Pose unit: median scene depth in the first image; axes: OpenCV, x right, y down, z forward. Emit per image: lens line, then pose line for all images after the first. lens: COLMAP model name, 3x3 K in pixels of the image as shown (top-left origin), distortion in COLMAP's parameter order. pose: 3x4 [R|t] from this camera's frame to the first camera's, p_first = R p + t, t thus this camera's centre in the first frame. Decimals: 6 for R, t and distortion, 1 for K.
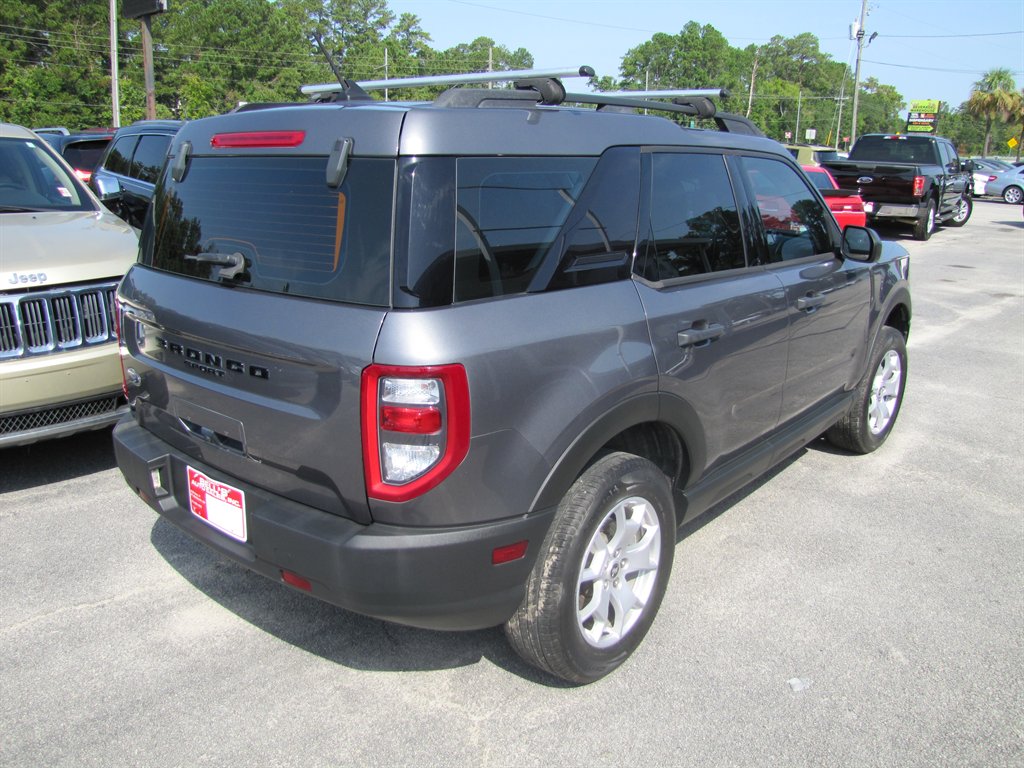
lens RADIAL K [[857.9, 0, 509.0], [0, 857.9, 377.3], [0, 0, 1]] dist [-0.181030, 0.150305]
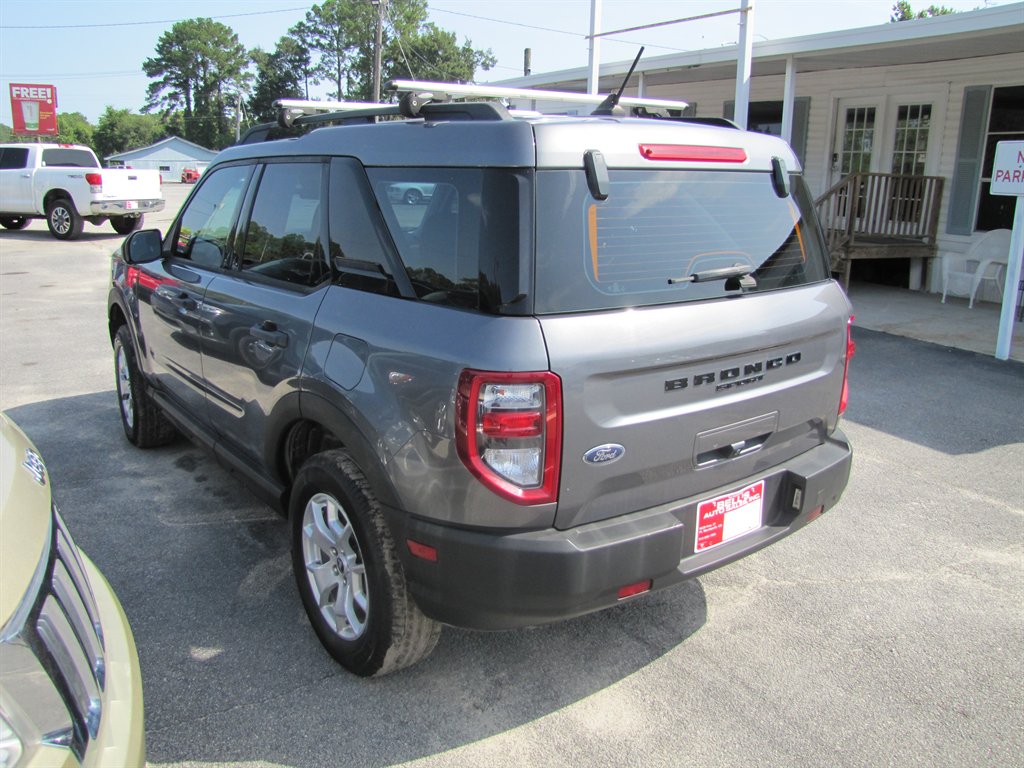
lens RADIAL K [[857.9, 0, 510.9], [0, 857.9, 370.6], [0, 0, 1]] dist [-0.181030, 0.150305]
pose [[0.215786, -0.233999, 0.947988, -0.847896], [0.243008, 0.953184, 0.179966, -0.167563], [-0.945719, 0.191535, 0.262547, 0.609375]]
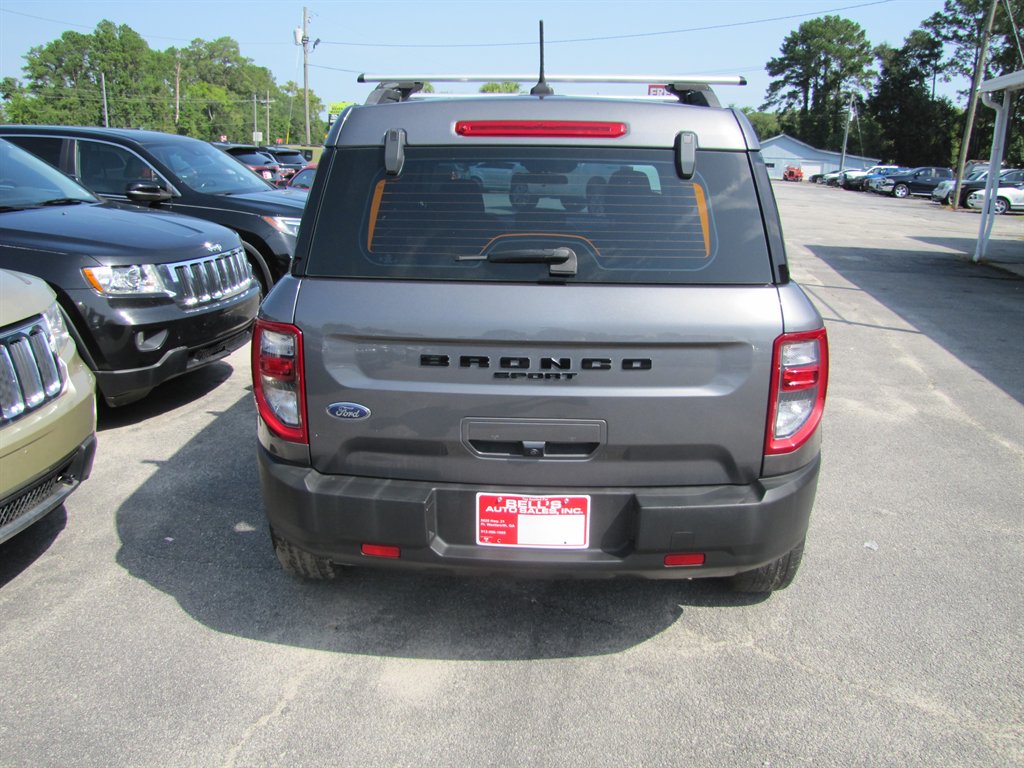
lens RADIAL K [[857.9, 0, 504.5], [0, 857.9, 378.2], [0, 0, 1]] dist [-0.181030, 0.150305]
pose [[0.797479, -0.153037, 0.583616, -0.576532], [0.154911, 0.986806, 0.047085, -0.034810], [-0.583121, 0.052859, 0.810664, 0.159475]]
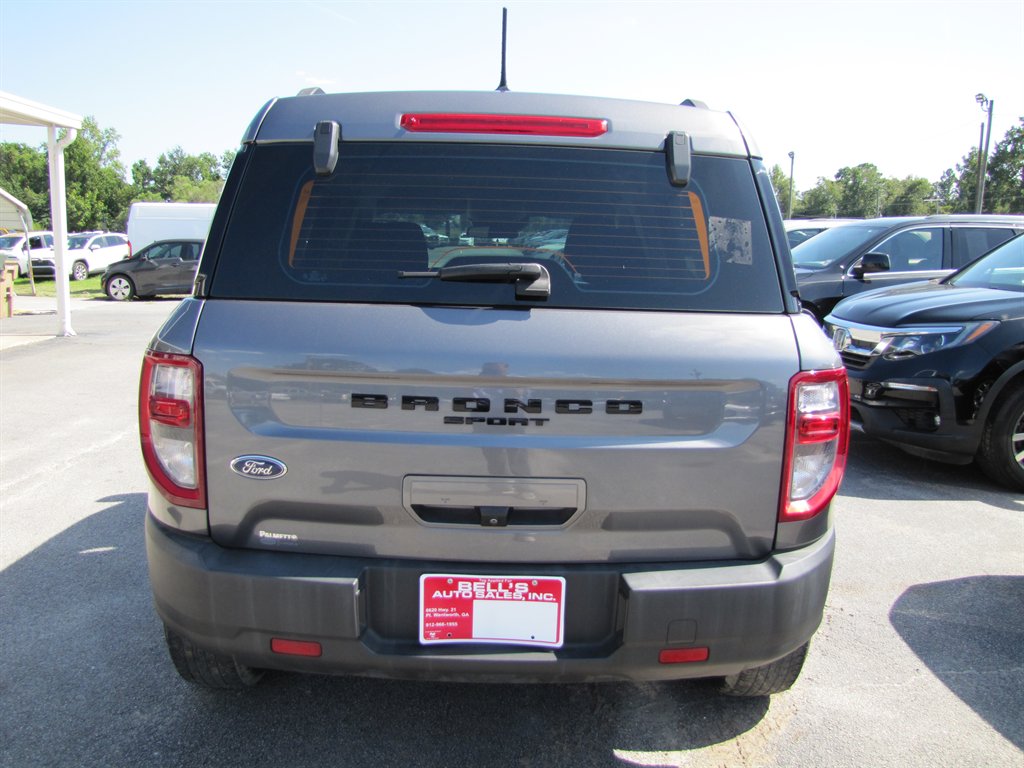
lens RADIAL K [[857.9, 0, 503.3], [0, 857.9, 372.6], [0, 0, 1]] dist [-0.181030, 0.150305]
pose [[0.753777, -0.075135, 0.652821, -0.515941], [0.148223, 0.987280, -0.057516, -0.005212], [-0.640196, 0.140117, 0.755325, 0.265229]]
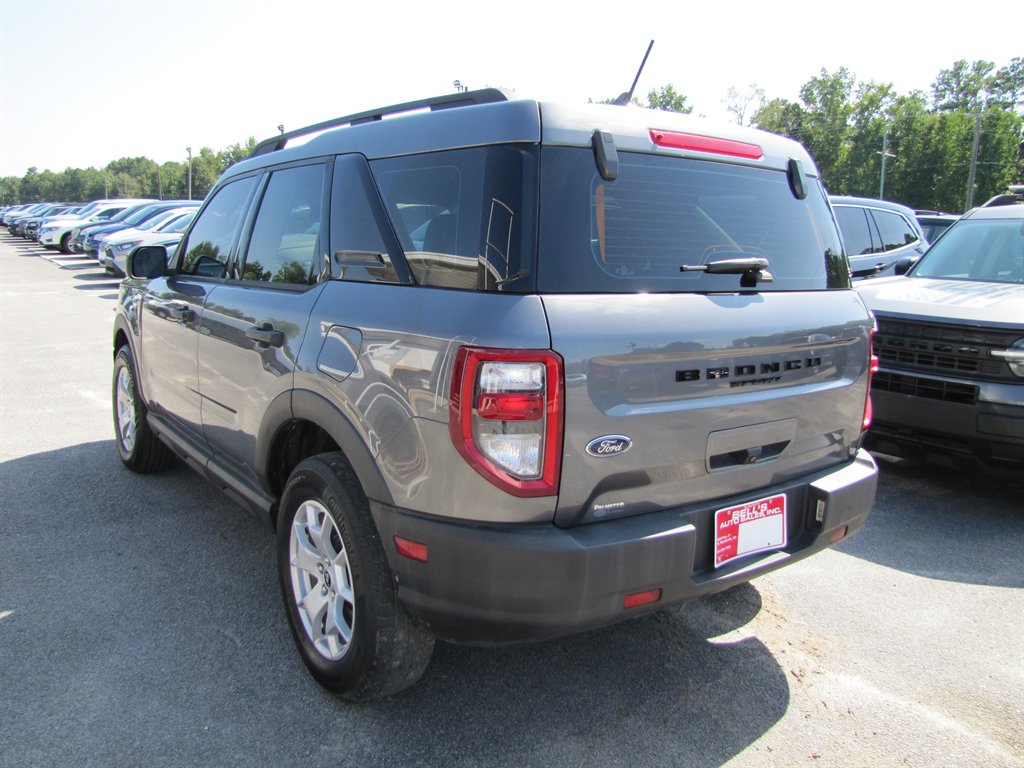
lens RADIAL K [[857.9, 0, 500.5], [0, 857.9, 361.8], [0, 0, 1]] dist [-0.181030, 0.150305]
pose [[0.249516, -0.136216, 0.958742, -0.822962], [0.226922, 0.970715, 0.078860, -0.105308], [-0.941408, 0.197883, 0.273120, 0.619684]]
